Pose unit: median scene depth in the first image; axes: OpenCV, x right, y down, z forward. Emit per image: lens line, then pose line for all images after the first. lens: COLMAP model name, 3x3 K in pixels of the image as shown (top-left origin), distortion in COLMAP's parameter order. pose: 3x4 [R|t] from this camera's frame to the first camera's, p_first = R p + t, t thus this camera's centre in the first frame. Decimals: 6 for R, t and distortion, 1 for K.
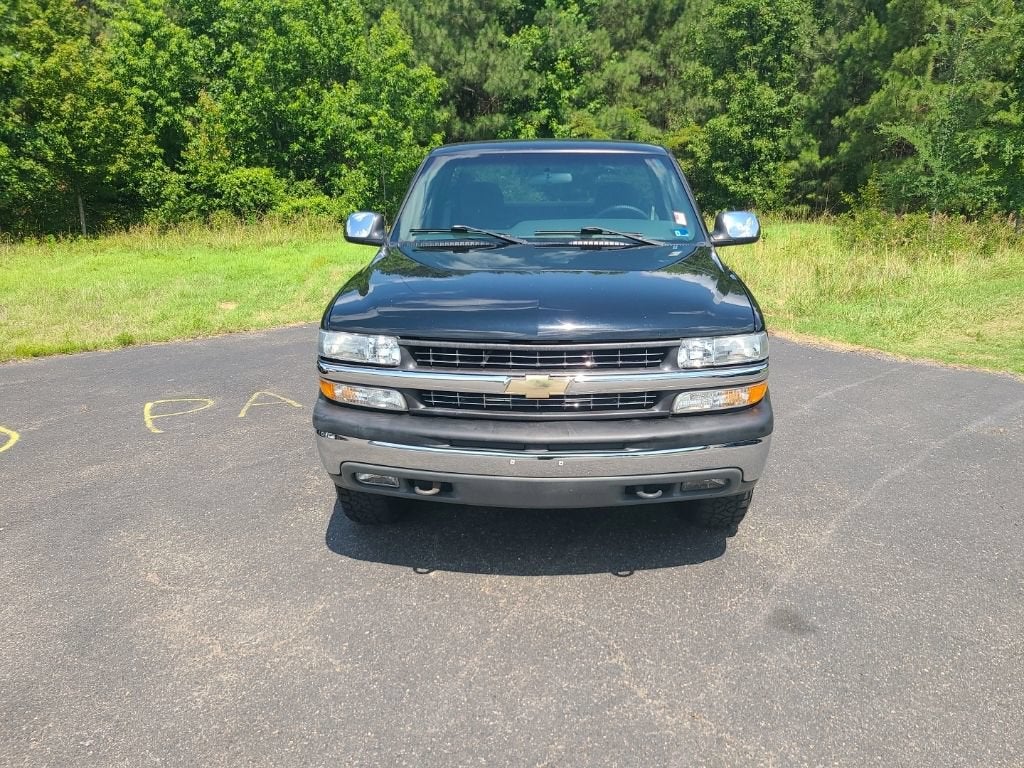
lens RADIAL K [[759.0, 0, 526.6], [0, 759.0, 383.2], [0, 0, 1]] dist [0.056788, -0.032154]
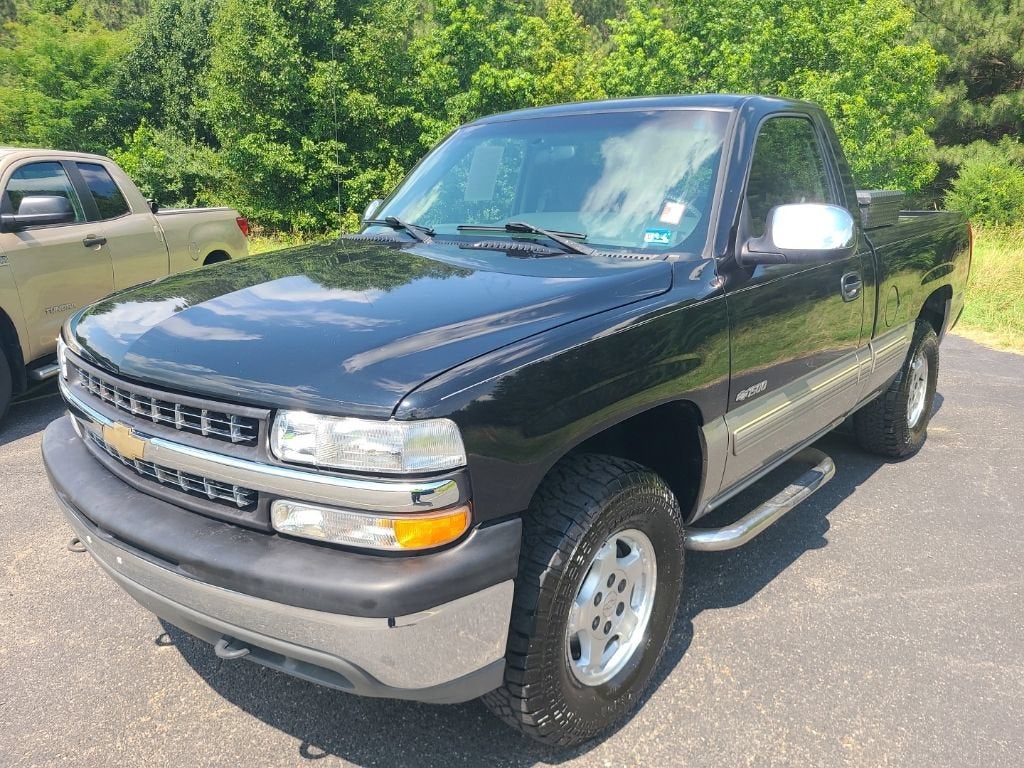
lens RADIAL K [[761.8, 0, 518.4], [0, 761.8, 388.1], [0, 0, 1]] dist [0.057966, -0.031240]
pose [[0.790773, 0.153705, -0.592497, 0.288990], [-0.151848, 0.986962, 0.053374, -0.055447], [0.592976, 0.047763, 0.803803, 0.267069]]
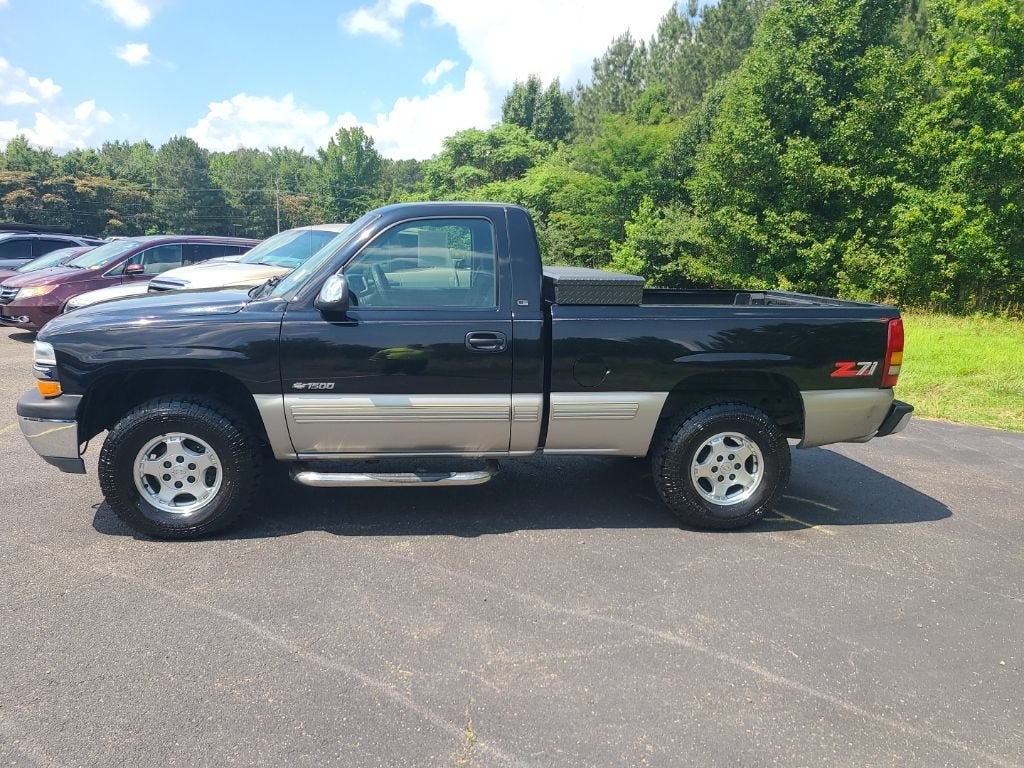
lens RADIAL K [[759.0, 0, 514.5], [0, 759.0, 387.9], [0, 0, 1]] dist [0.056788, -0.032154]
pose [[0.181497, 0.191218, -0.964621, 0.757397], [-0.281442, 0.949983, 0.135362, -0.173402], [0.942258, 0.246917, 0.226236, 0.642257]]
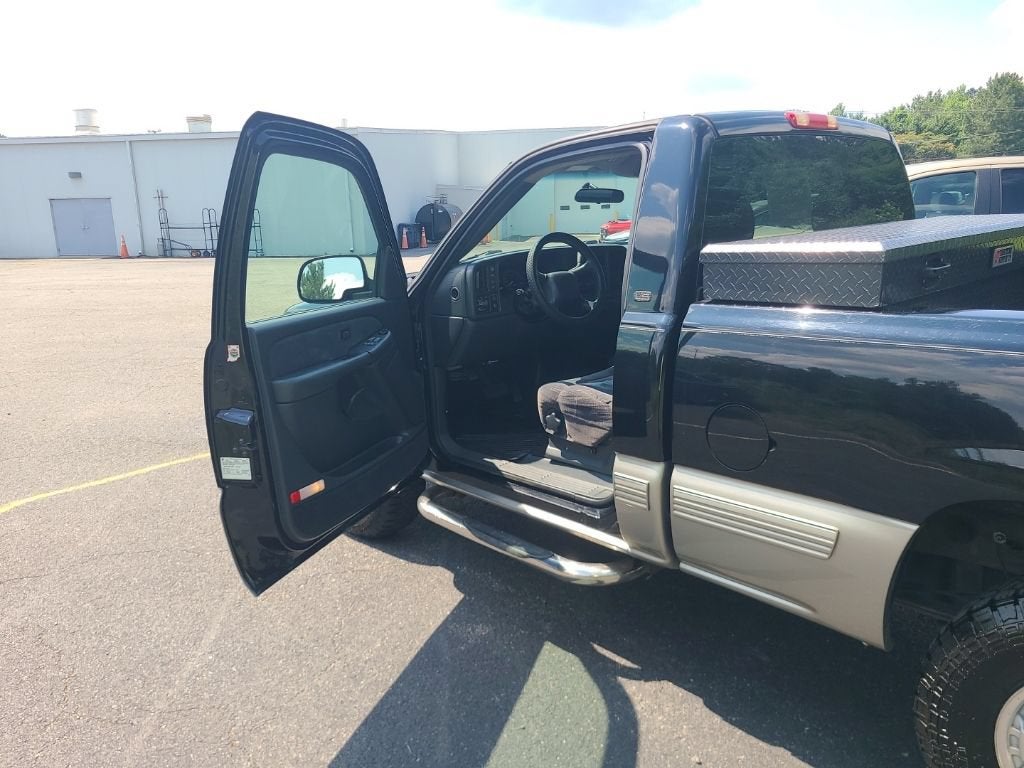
lens RADIAL K [[761.8, 0, 507.6], [0, 761.8, 390.9], [0, 0, 1]] dist [0.057966, -0.031240]
pose [[-0.703019, 0.198757, -0.682833, 0.442026], [-0.134272, 0.905788, 0.401895, -0.249329], [0.698381, 0.374225, -0.610098, 0.952026]]
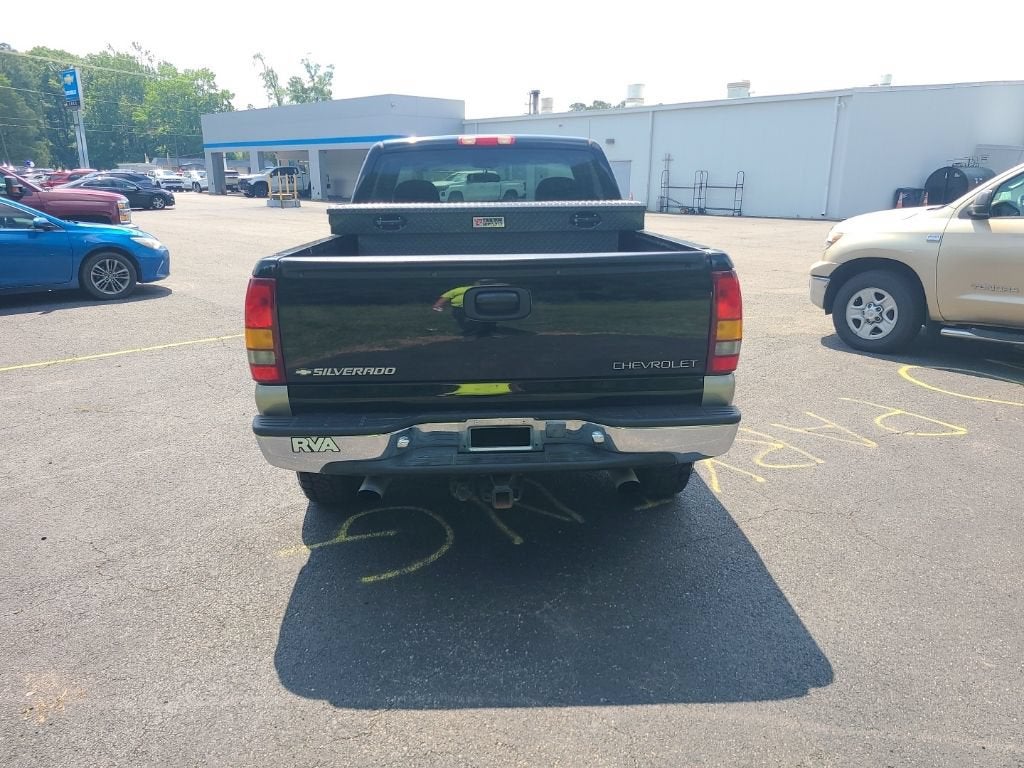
lens RADIAL K [[759.0, 0, 515.6], [0, 759.0, 387.2], [0, 0, 1]] dist [0.056788, -0.032154]
pose [[-0.995651, 0.040735, -0.083782, 0.065176], [-0.005755, 0.870727, 0.491733, -0.384974], [0.092982, 0.490076, -0.866706, 1.488300]]
